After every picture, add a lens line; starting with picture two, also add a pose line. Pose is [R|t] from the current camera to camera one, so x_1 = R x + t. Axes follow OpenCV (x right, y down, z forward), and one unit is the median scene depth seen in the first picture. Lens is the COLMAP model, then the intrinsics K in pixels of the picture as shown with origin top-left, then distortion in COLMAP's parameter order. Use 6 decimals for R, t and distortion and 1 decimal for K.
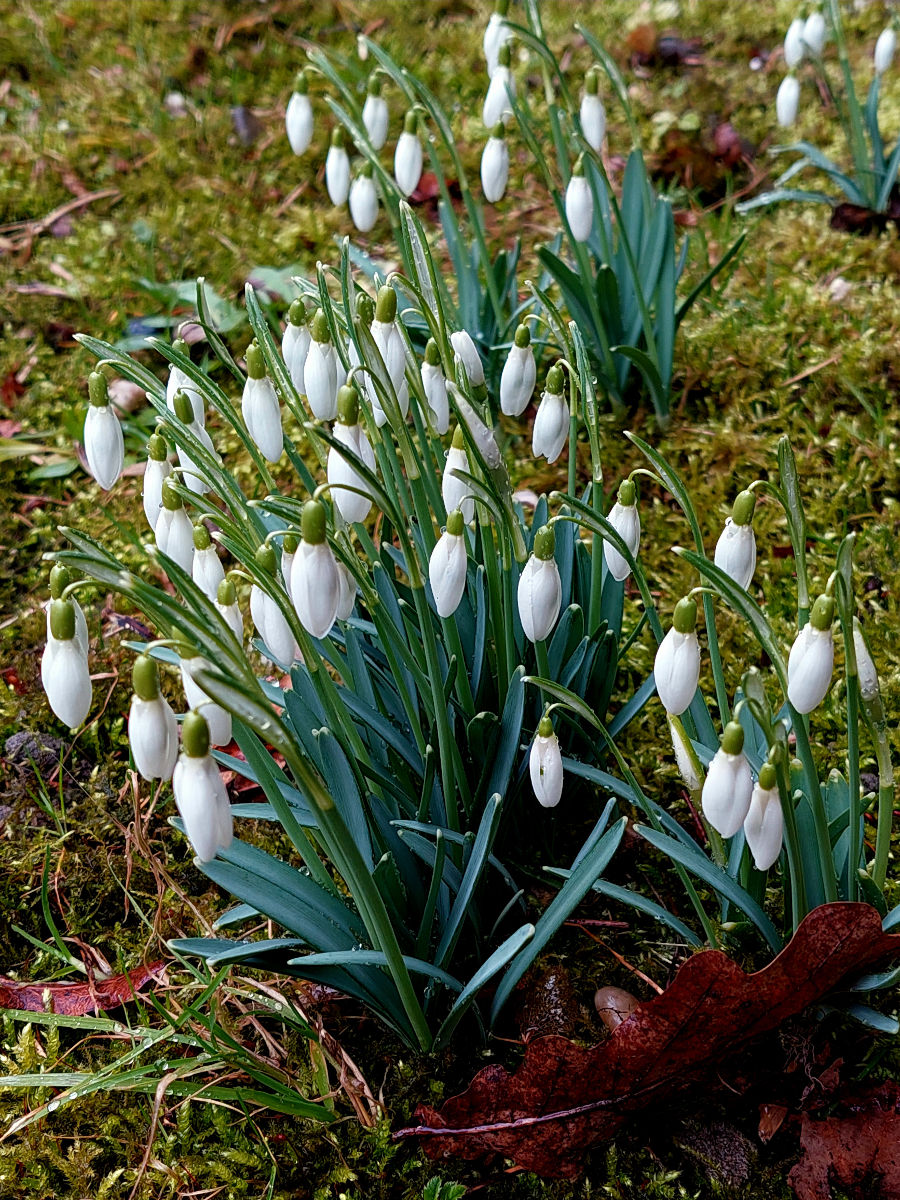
lens RADIAL K [[1598.9, 0, 450.1], [0, 1598.9, 621.0], [0, 0, 1]] dist [0.126352, -0.685874]
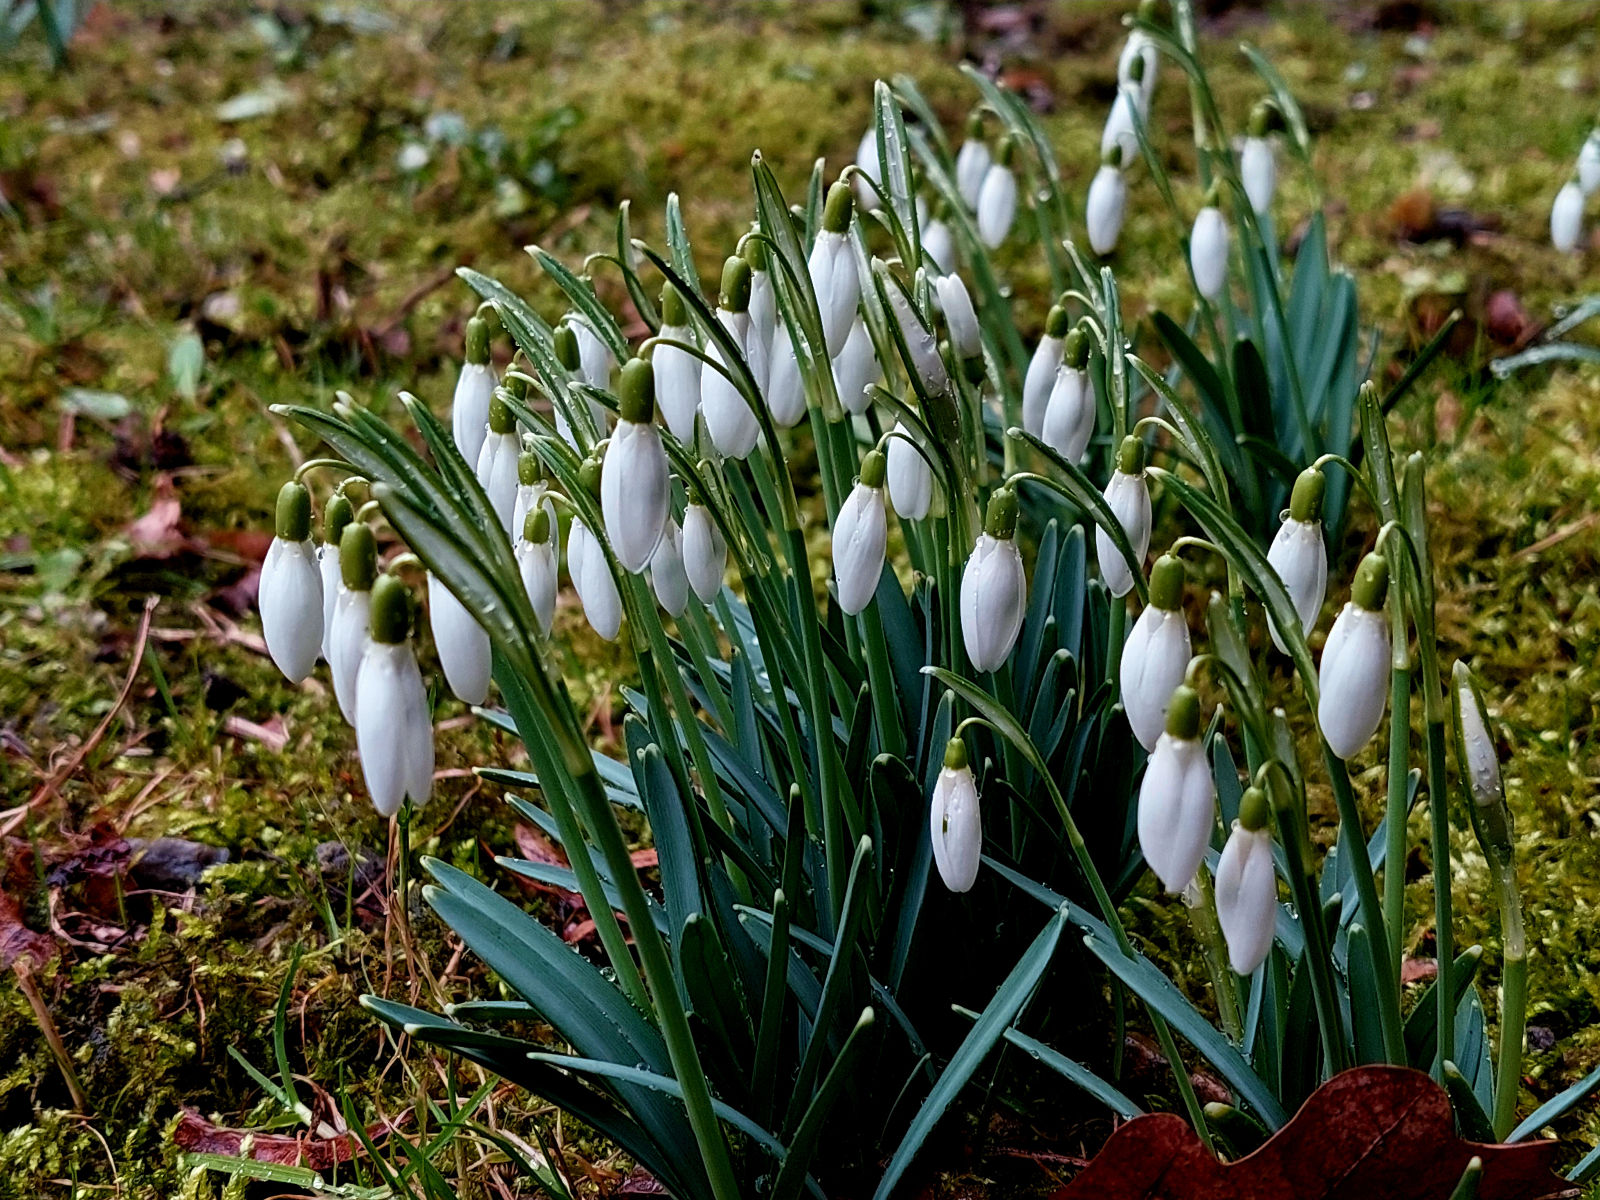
lens RADIAL K [[2131.9, 0, 800.0], [0, 2131.9, 600.0], [0, 0, 1]] dist [0.126352, -0.685874]
pose [[0.975209, 0.090712, -0.201837, 0.160499], [-0.135601, 0.965771, -0.221132, 0.197785], [0.174869, 0.243019, 0.954129, 0.118272]]
